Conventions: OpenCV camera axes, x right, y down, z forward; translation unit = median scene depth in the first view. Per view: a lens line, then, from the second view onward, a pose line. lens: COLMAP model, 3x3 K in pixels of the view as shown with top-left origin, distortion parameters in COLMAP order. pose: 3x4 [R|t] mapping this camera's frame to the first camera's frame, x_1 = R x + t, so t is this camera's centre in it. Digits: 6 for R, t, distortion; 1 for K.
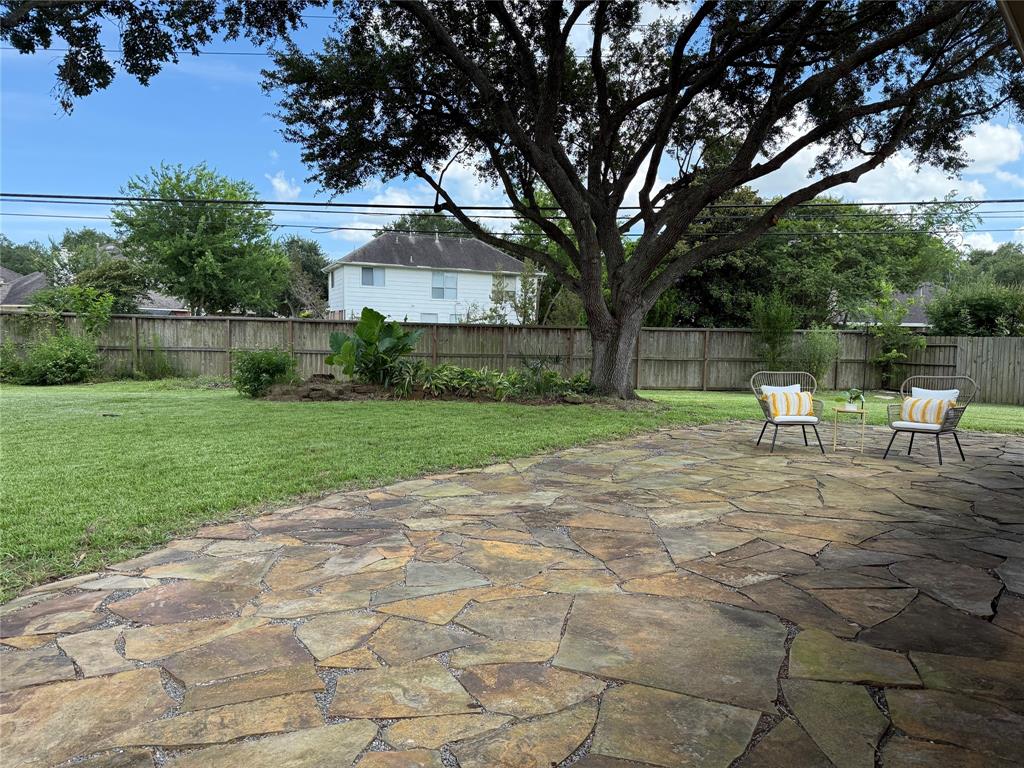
lens RADIAL K [[706.0, 0, 510.7], [0, 706.0, 388.9], [0, 0, 1]] dist [0.090709, -0.128033]
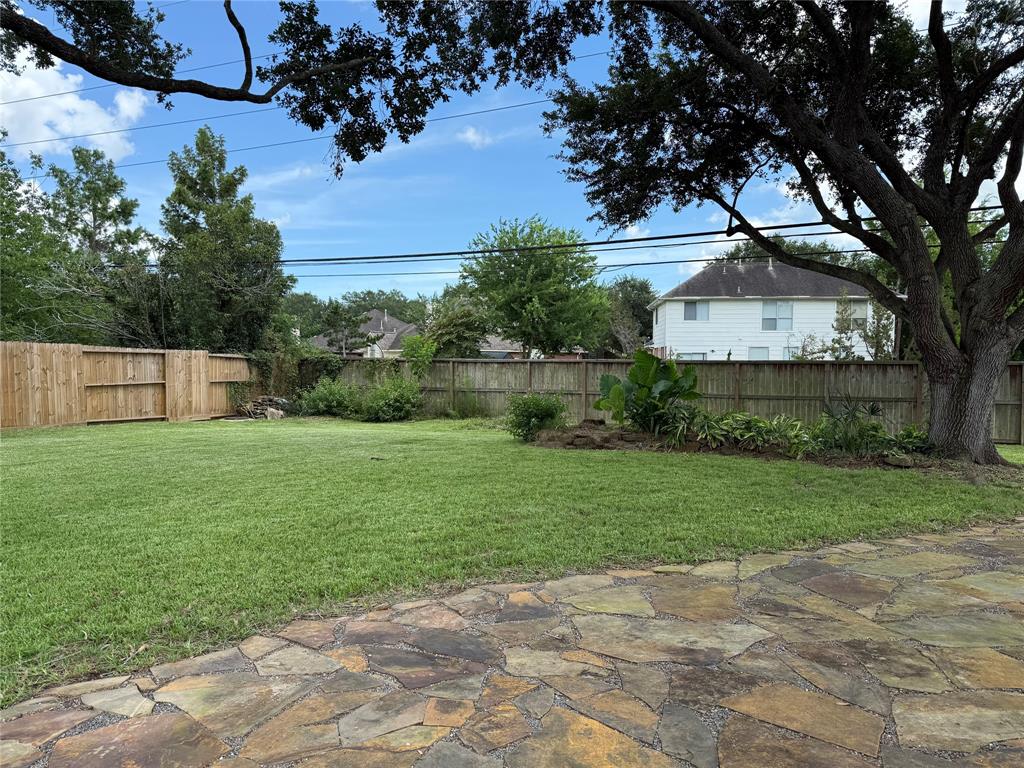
lens RADIAL K [[706.0, 0, 510.7], [0, 706.0, 388.9], [0, 0, 1]] dist [0.090709, -0.128033]
pose [[0.889981, 0.001154, -0.455995, 0.060566], [-0.023270, 0.998809, -0.042888, -0.017262], [0.455403, 0.048780, 0.888948, 0.107330]]
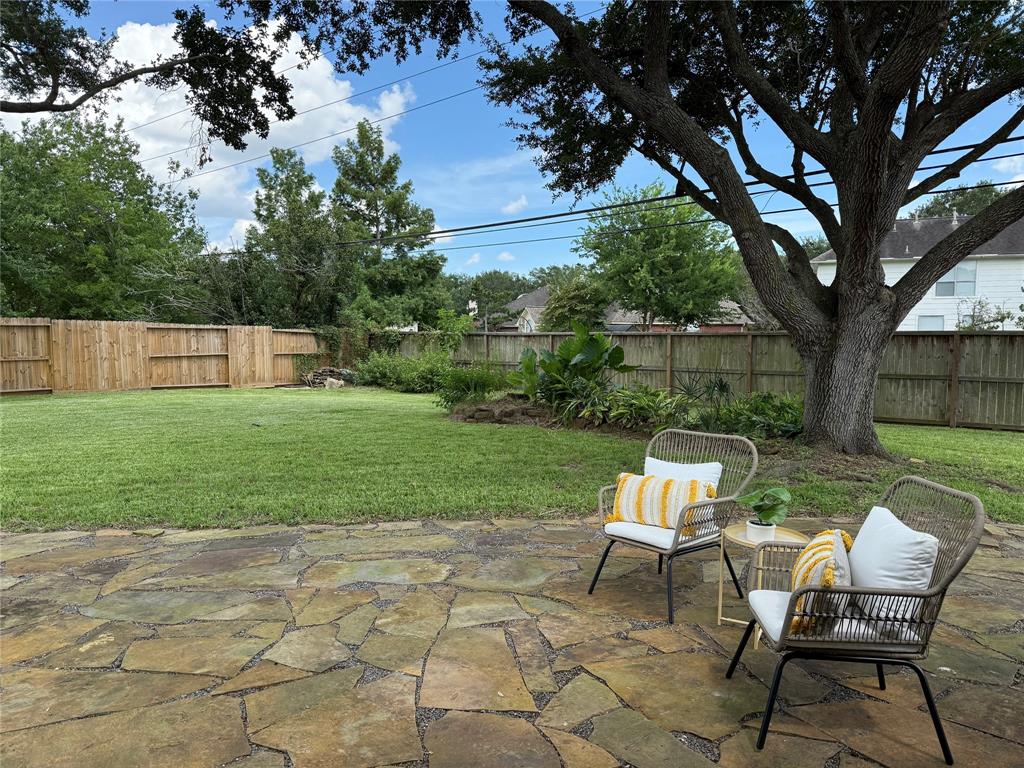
lens RADIAL K [[706.0, 0, 510.7], [0, 706.0, 388.9], [0, 0, 1]] dist [0.090709, -0.128033]
pose [[0.709952, 0.032737, -0.703489, 0.353051], [-0.041869, 0.999114, 0.004240, -0.028255], [0.703005, 0.026444, 0.710693, 0.318803]]
